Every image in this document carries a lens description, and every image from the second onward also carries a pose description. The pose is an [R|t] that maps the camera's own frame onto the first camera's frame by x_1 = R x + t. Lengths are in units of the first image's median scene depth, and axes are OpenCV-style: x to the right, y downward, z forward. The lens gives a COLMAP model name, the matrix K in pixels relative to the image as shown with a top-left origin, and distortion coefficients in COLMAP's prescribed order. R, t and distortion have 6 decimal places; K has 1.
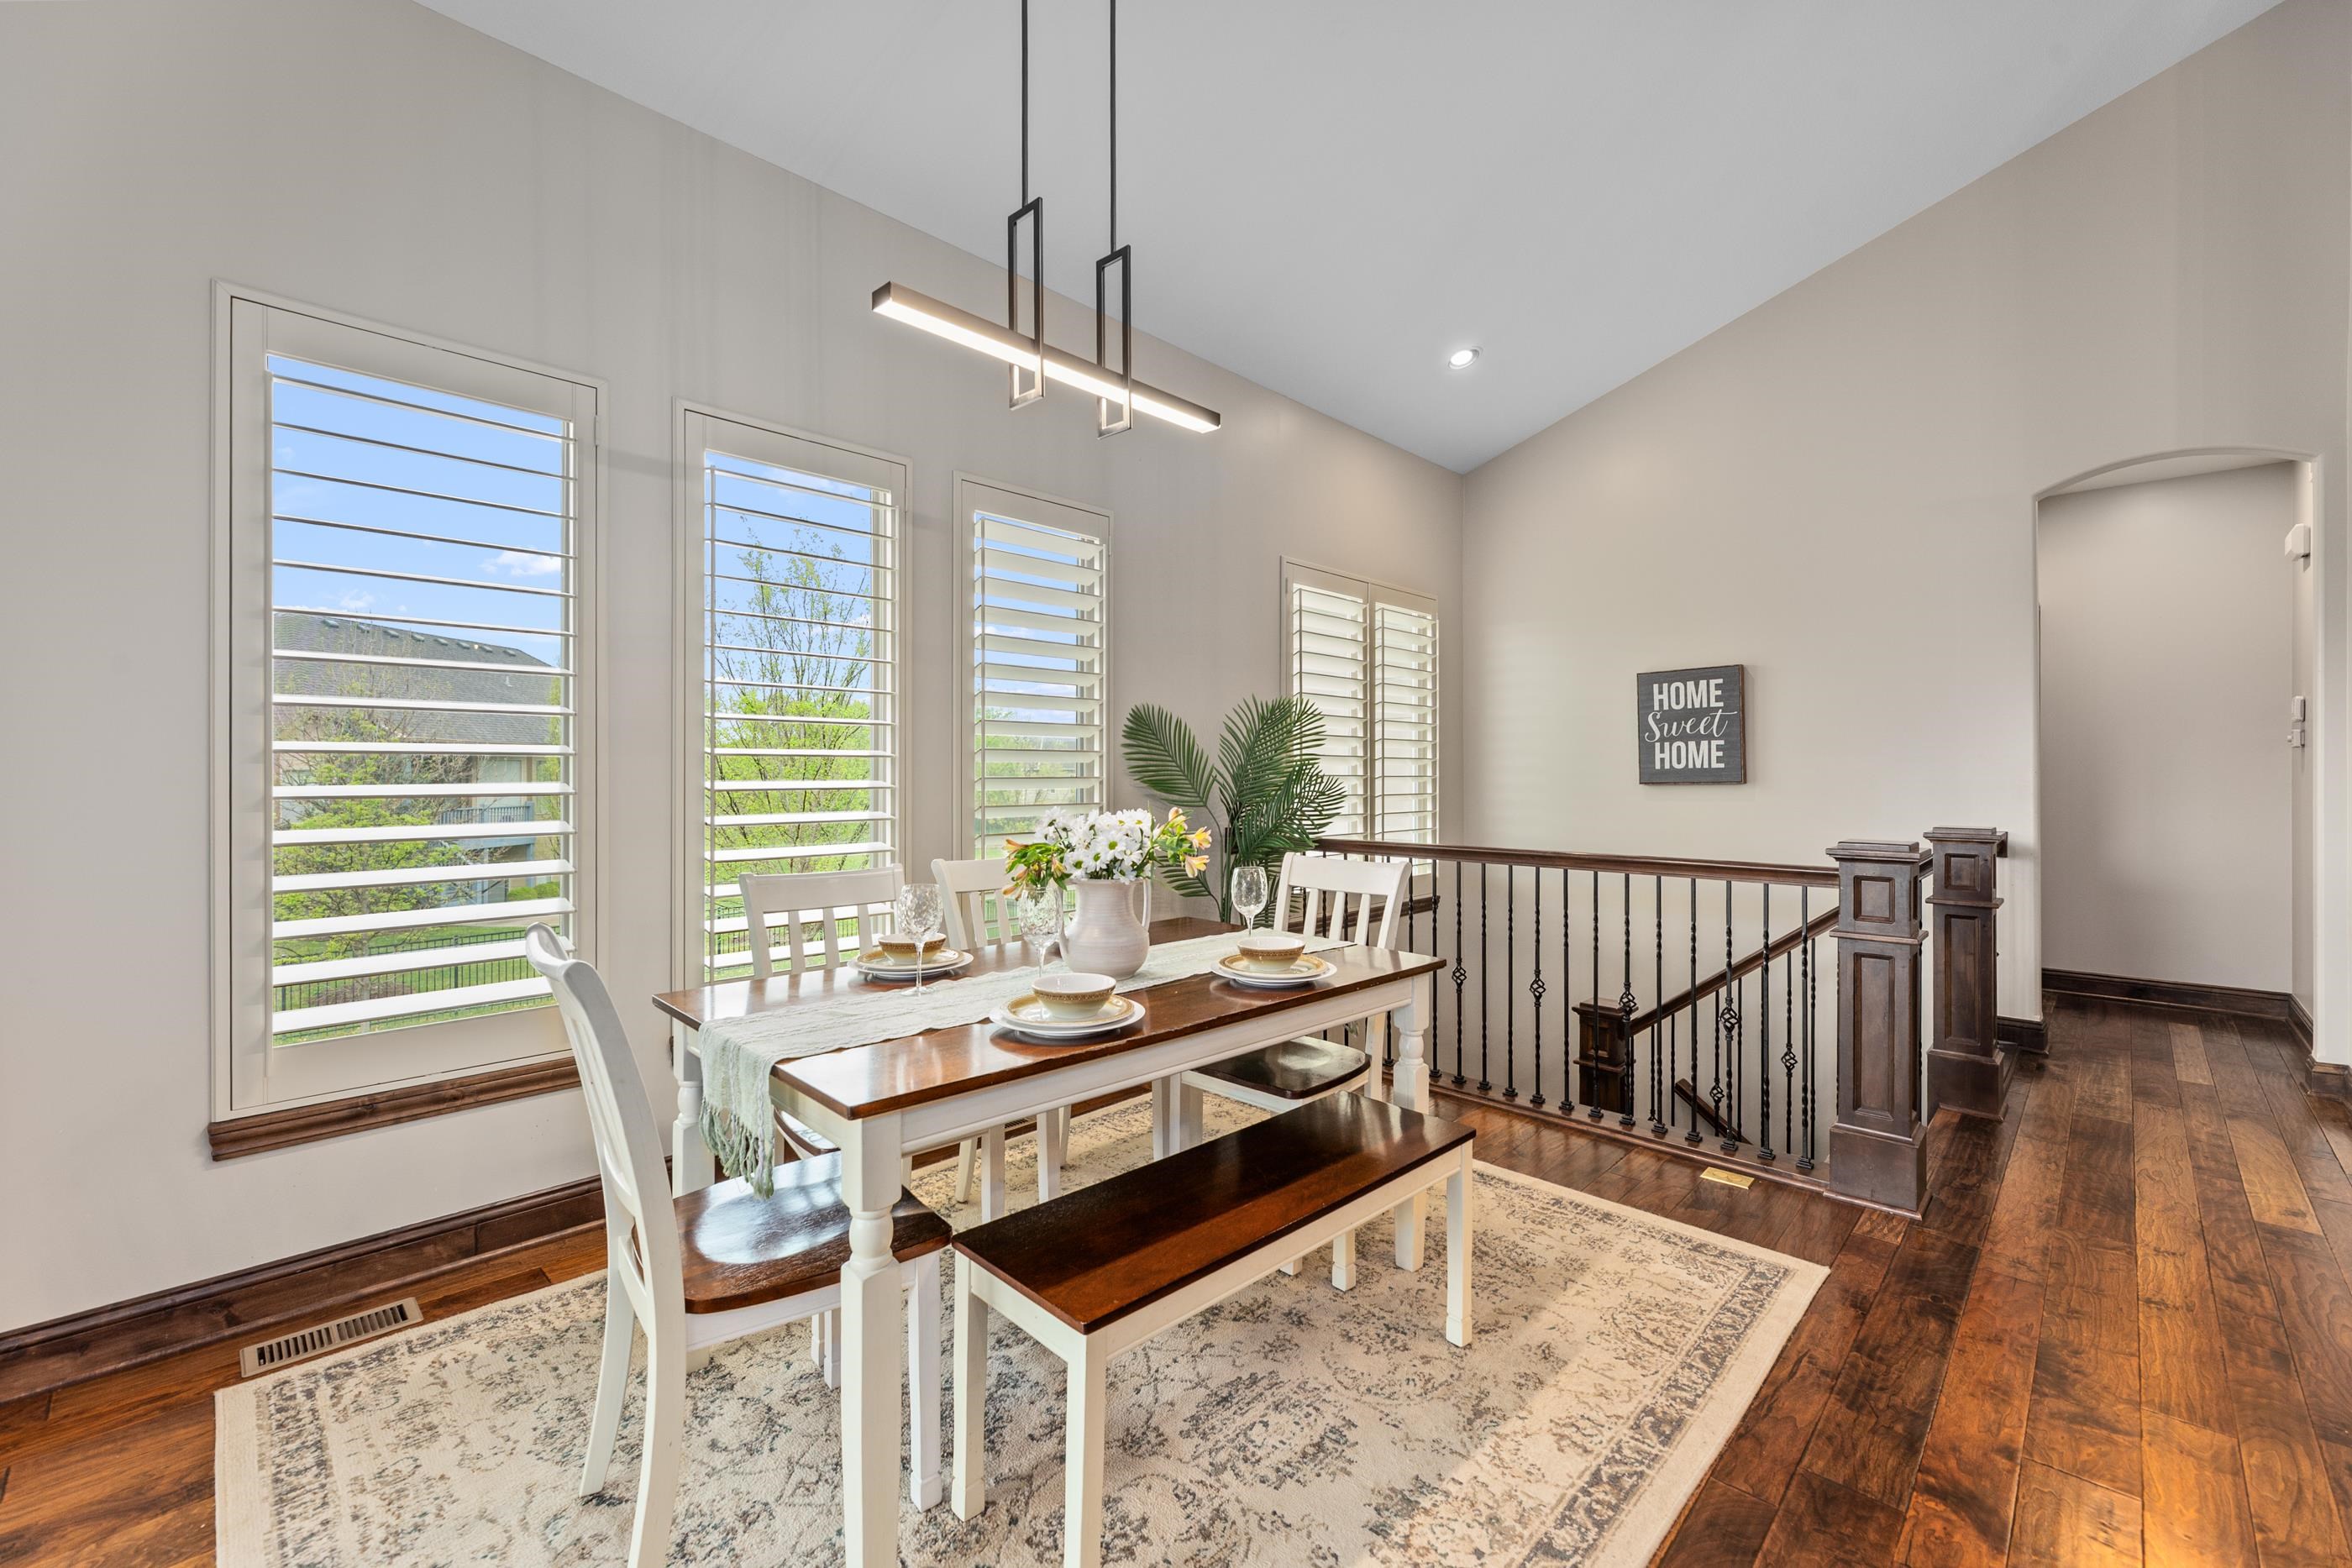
lens RADIAL K [[960.2, 0, 1163.8], [0, 960.2, 771.8], [0, 0, 1]] dist [-0.000231, 0.000077]
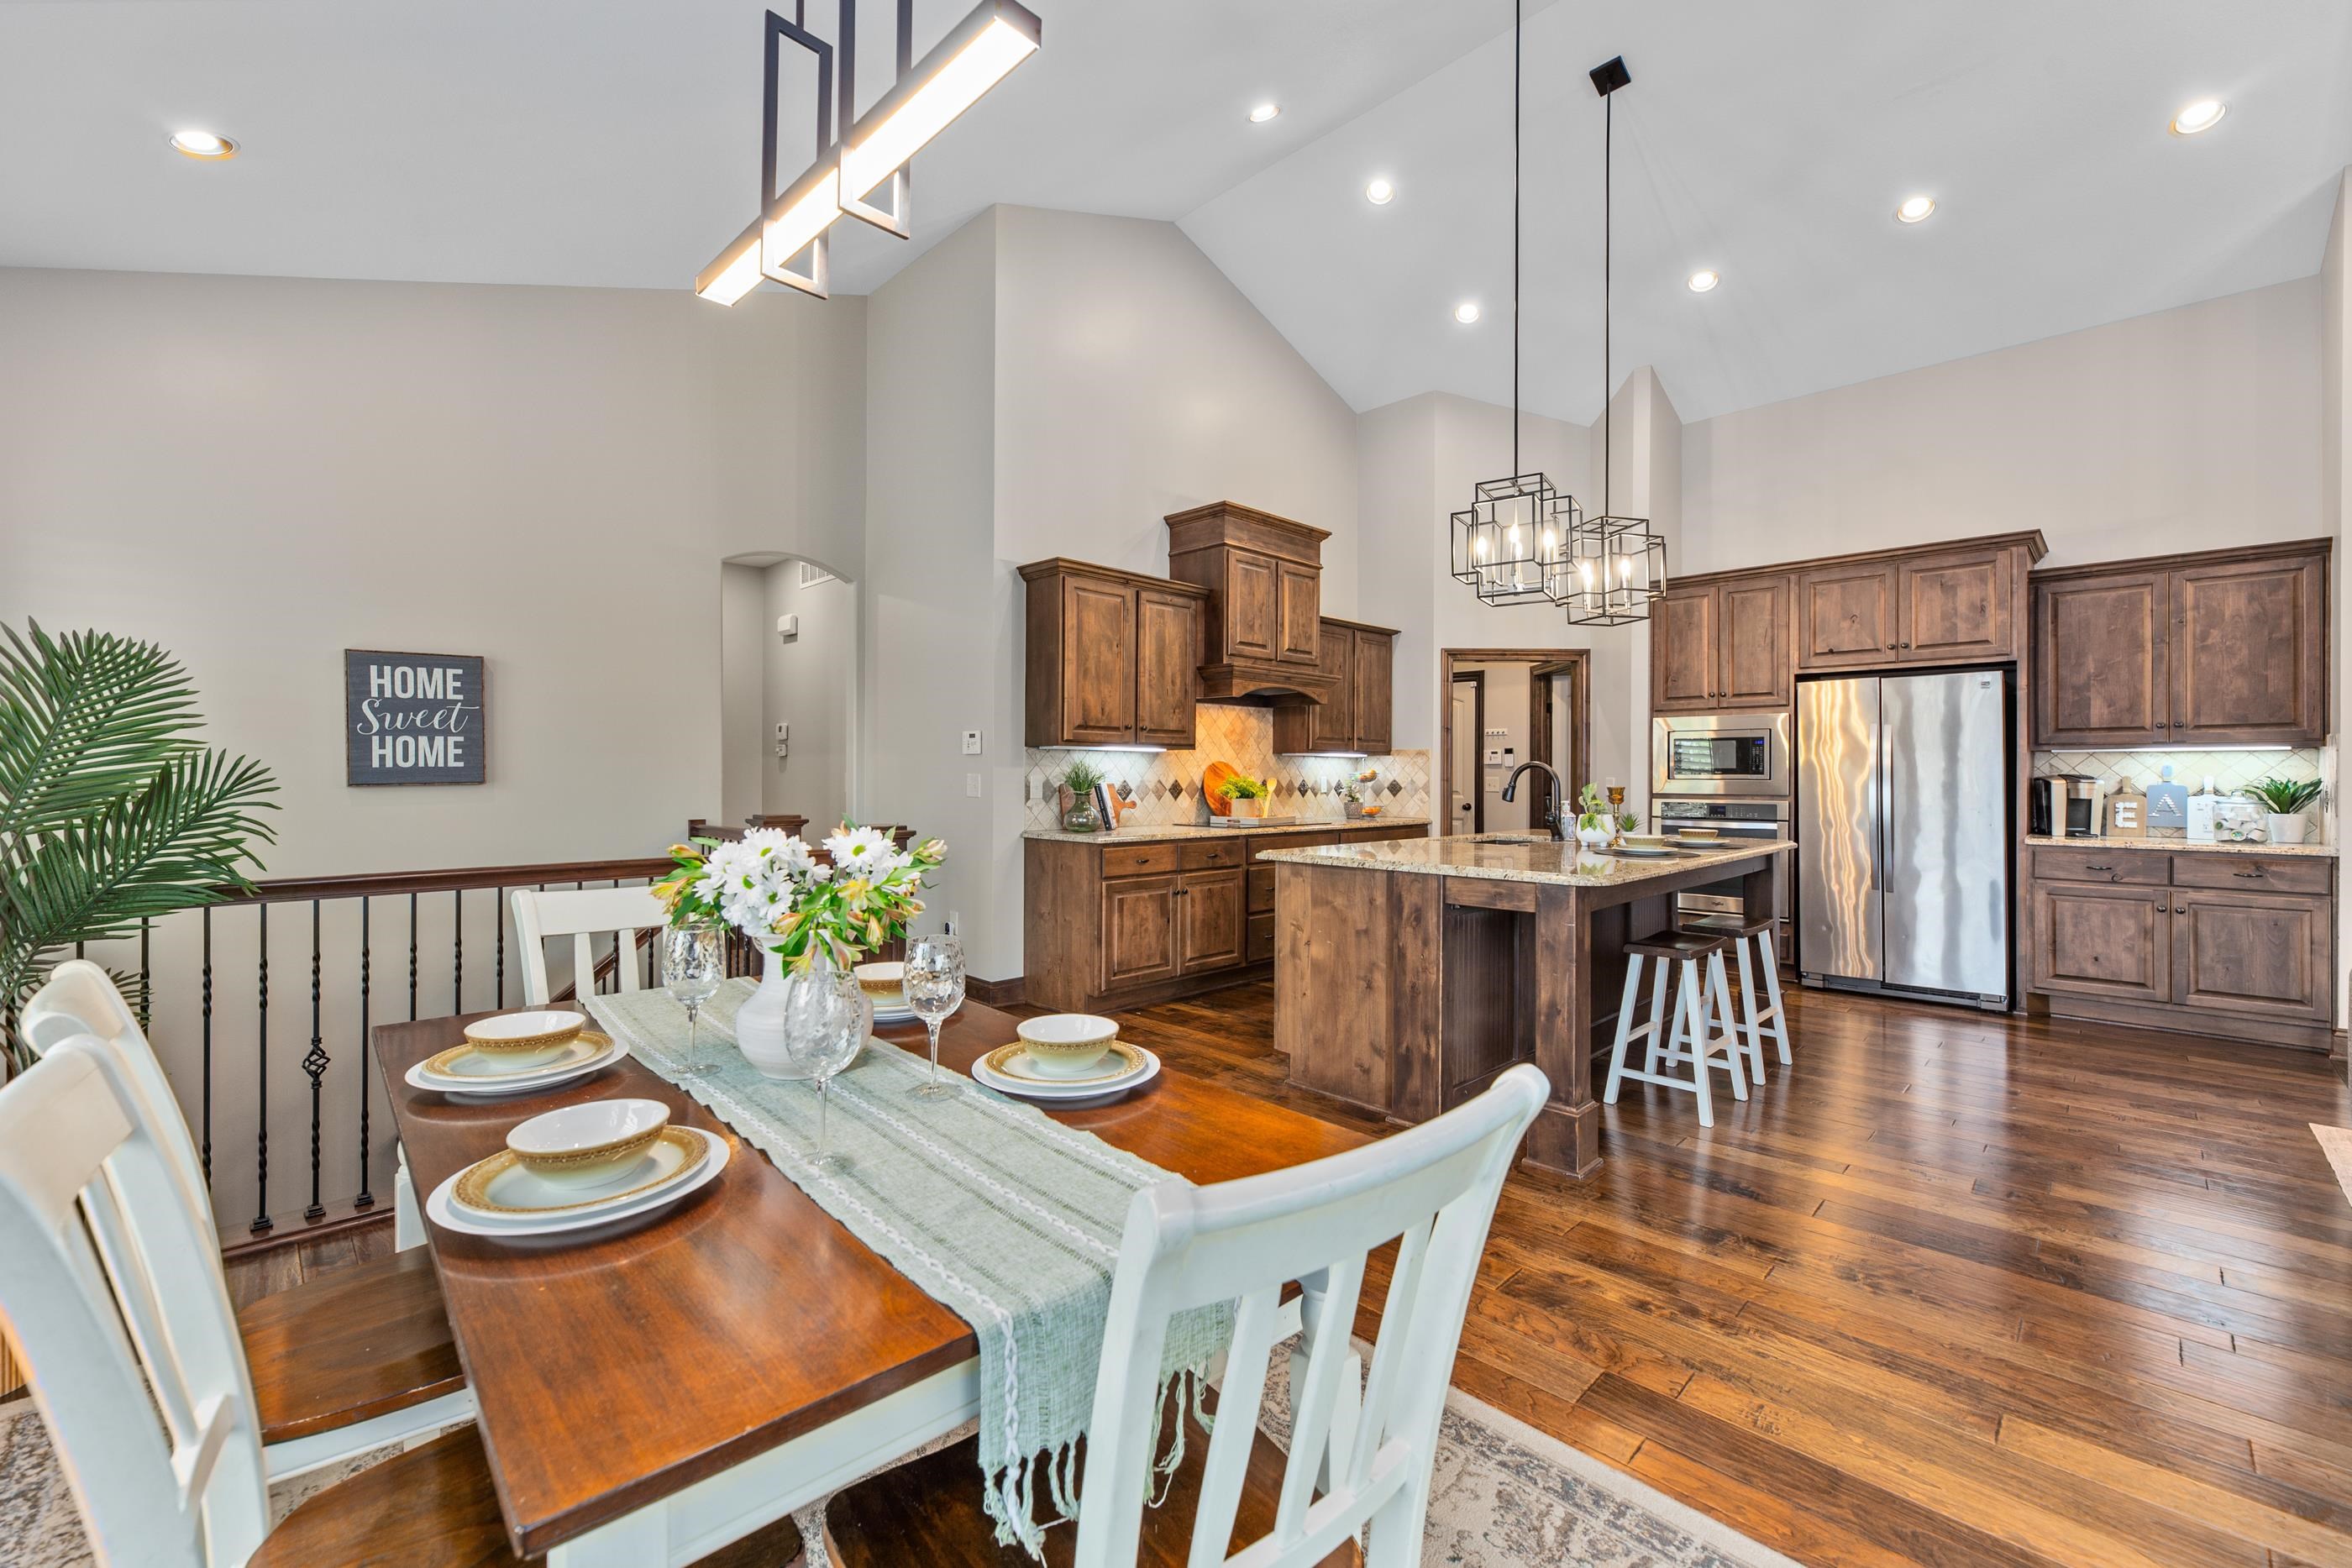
lens RADIAL K [[960.2, 0, 1163.8], [0, 960.2, 771.8], [0, 0, 1]] dist [-0.000231, 0.000077]
pose [[0.014674, -0.000123, 0.999892, -0.327244], [-0.004646, 0.999989, 0.000191, -0.002603], [-0.999882, -0.004649, 0.014673, 0.319079]]
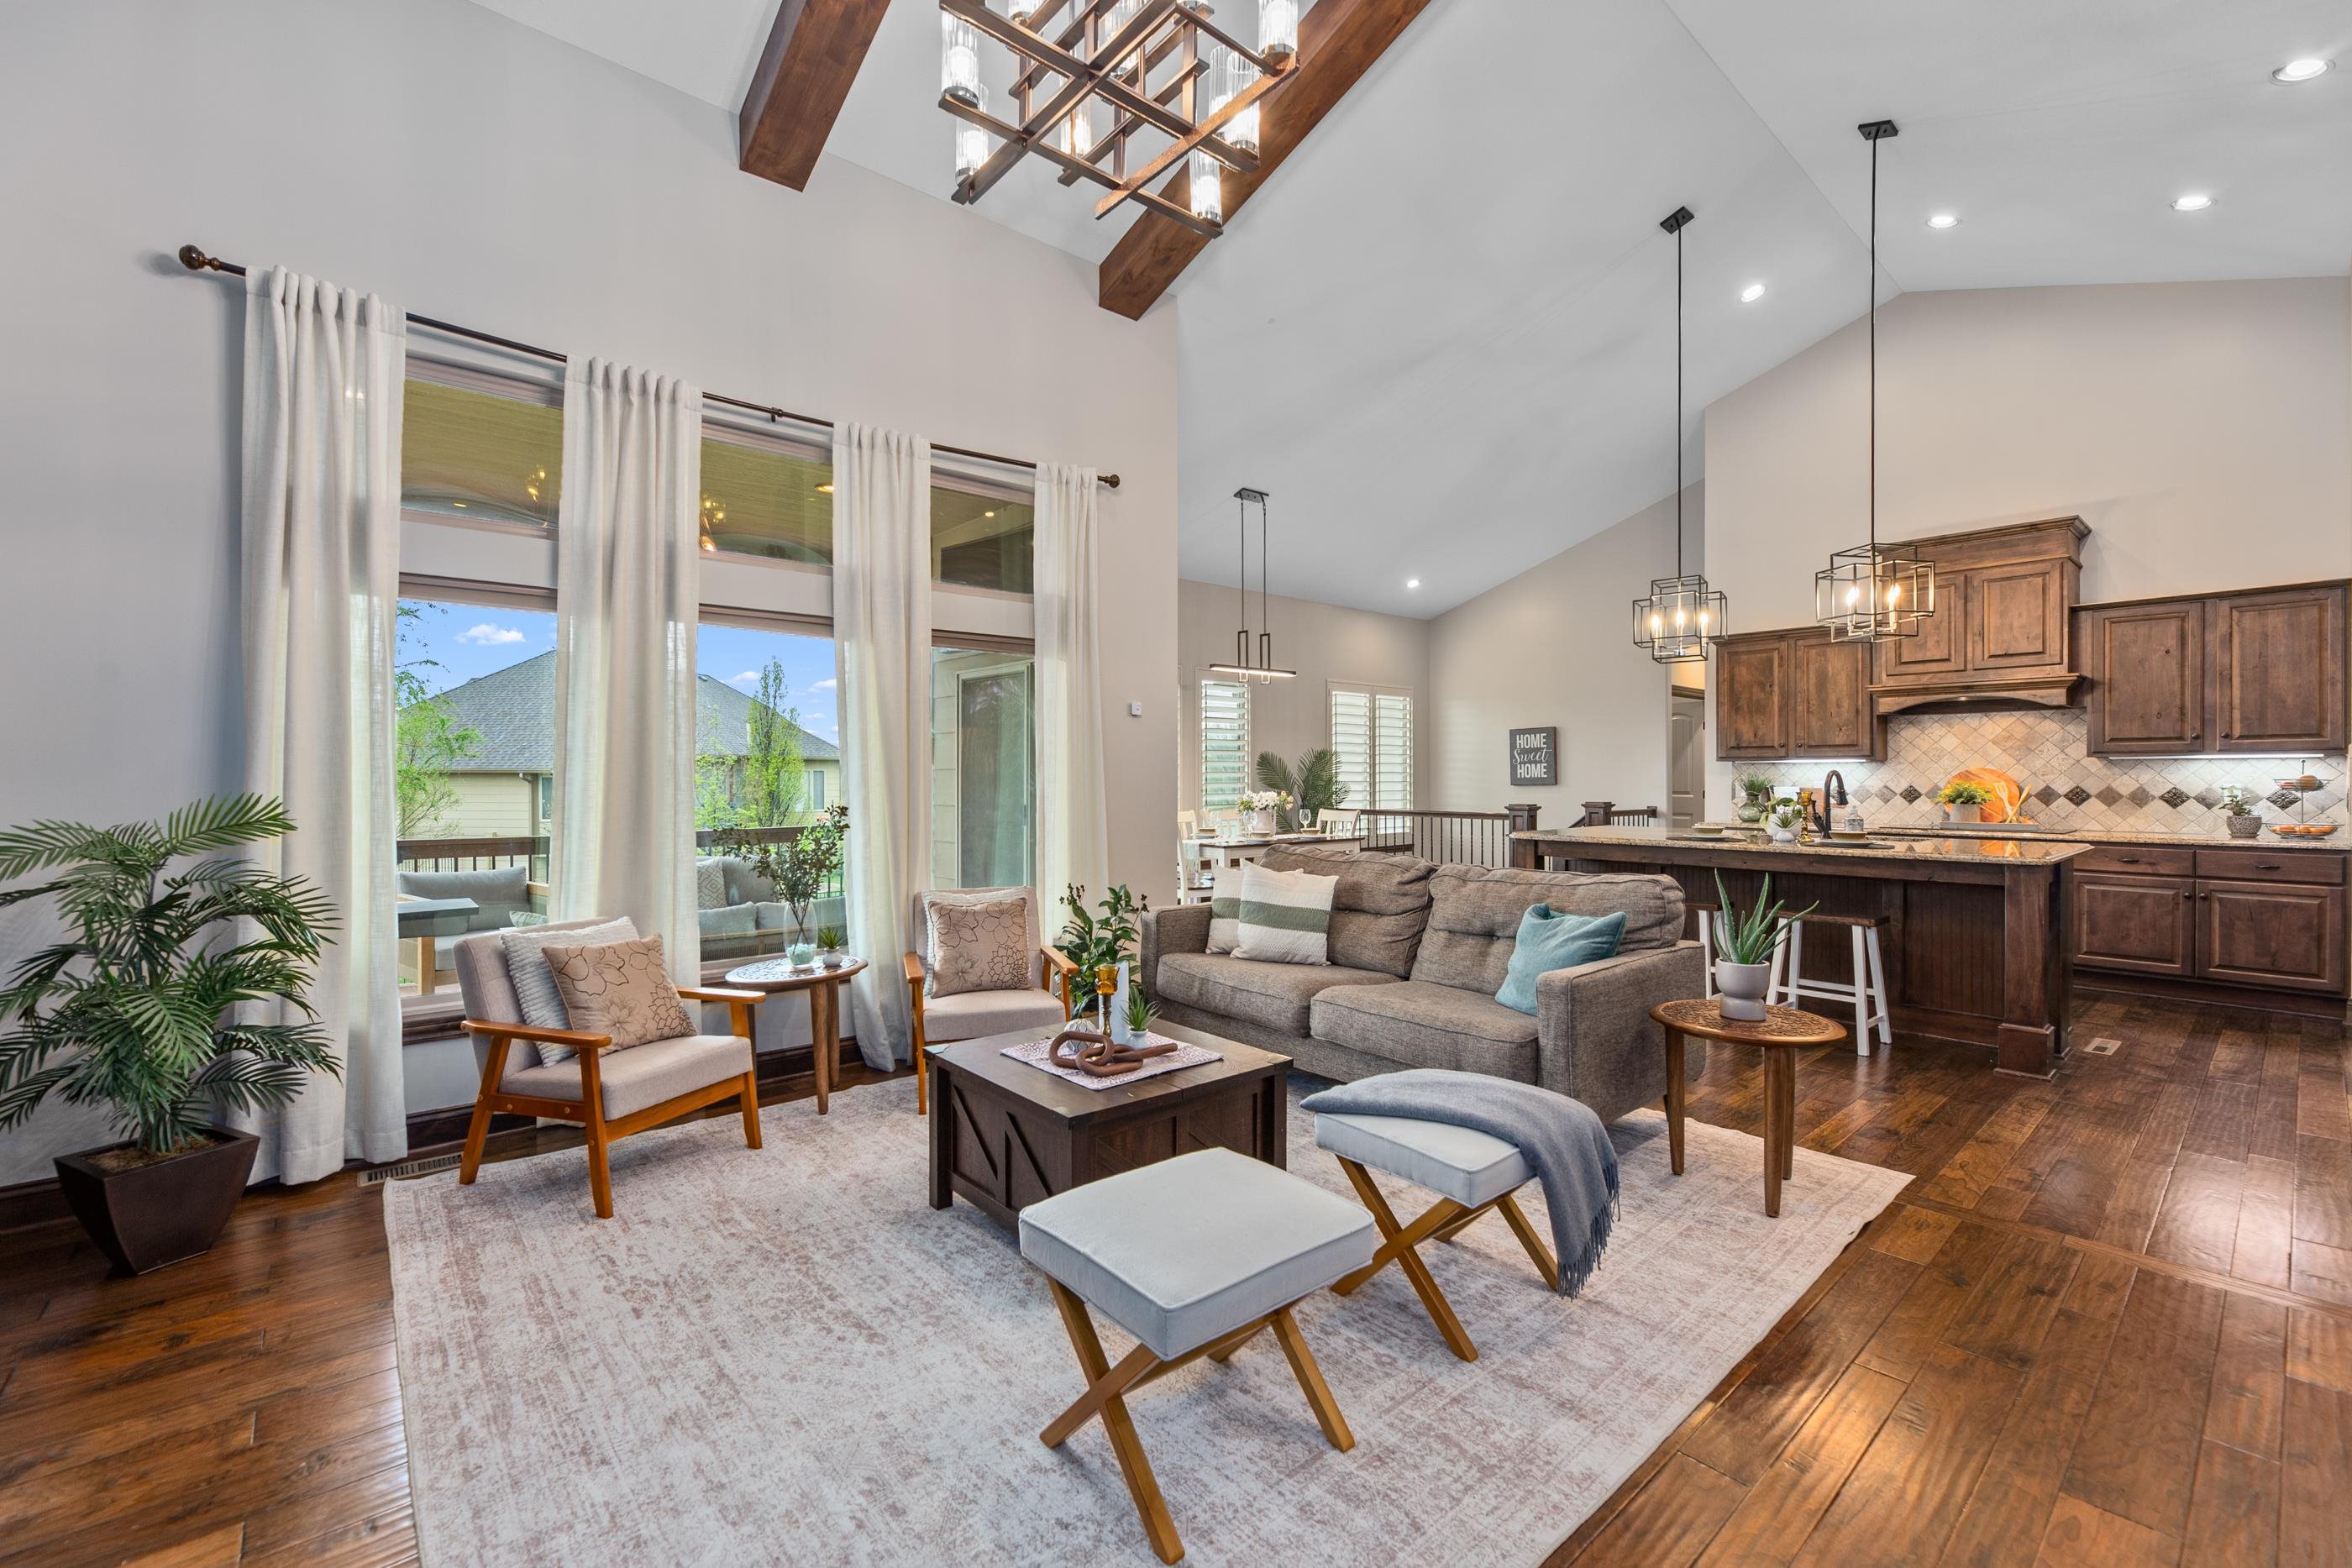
lens RADIAL K [[973.5, 0, 1166.1], [0, 973.5, 775.7], [0, 0, 1]] dist [-0.001872, -0.000508]
pose [[0.996453, -0.002140, -0.084127, -0.051085], [0.002097, 0.999998, -0.000599, -0.007904], [0.084128, 0.000420, 0.996455, -1.147575]]
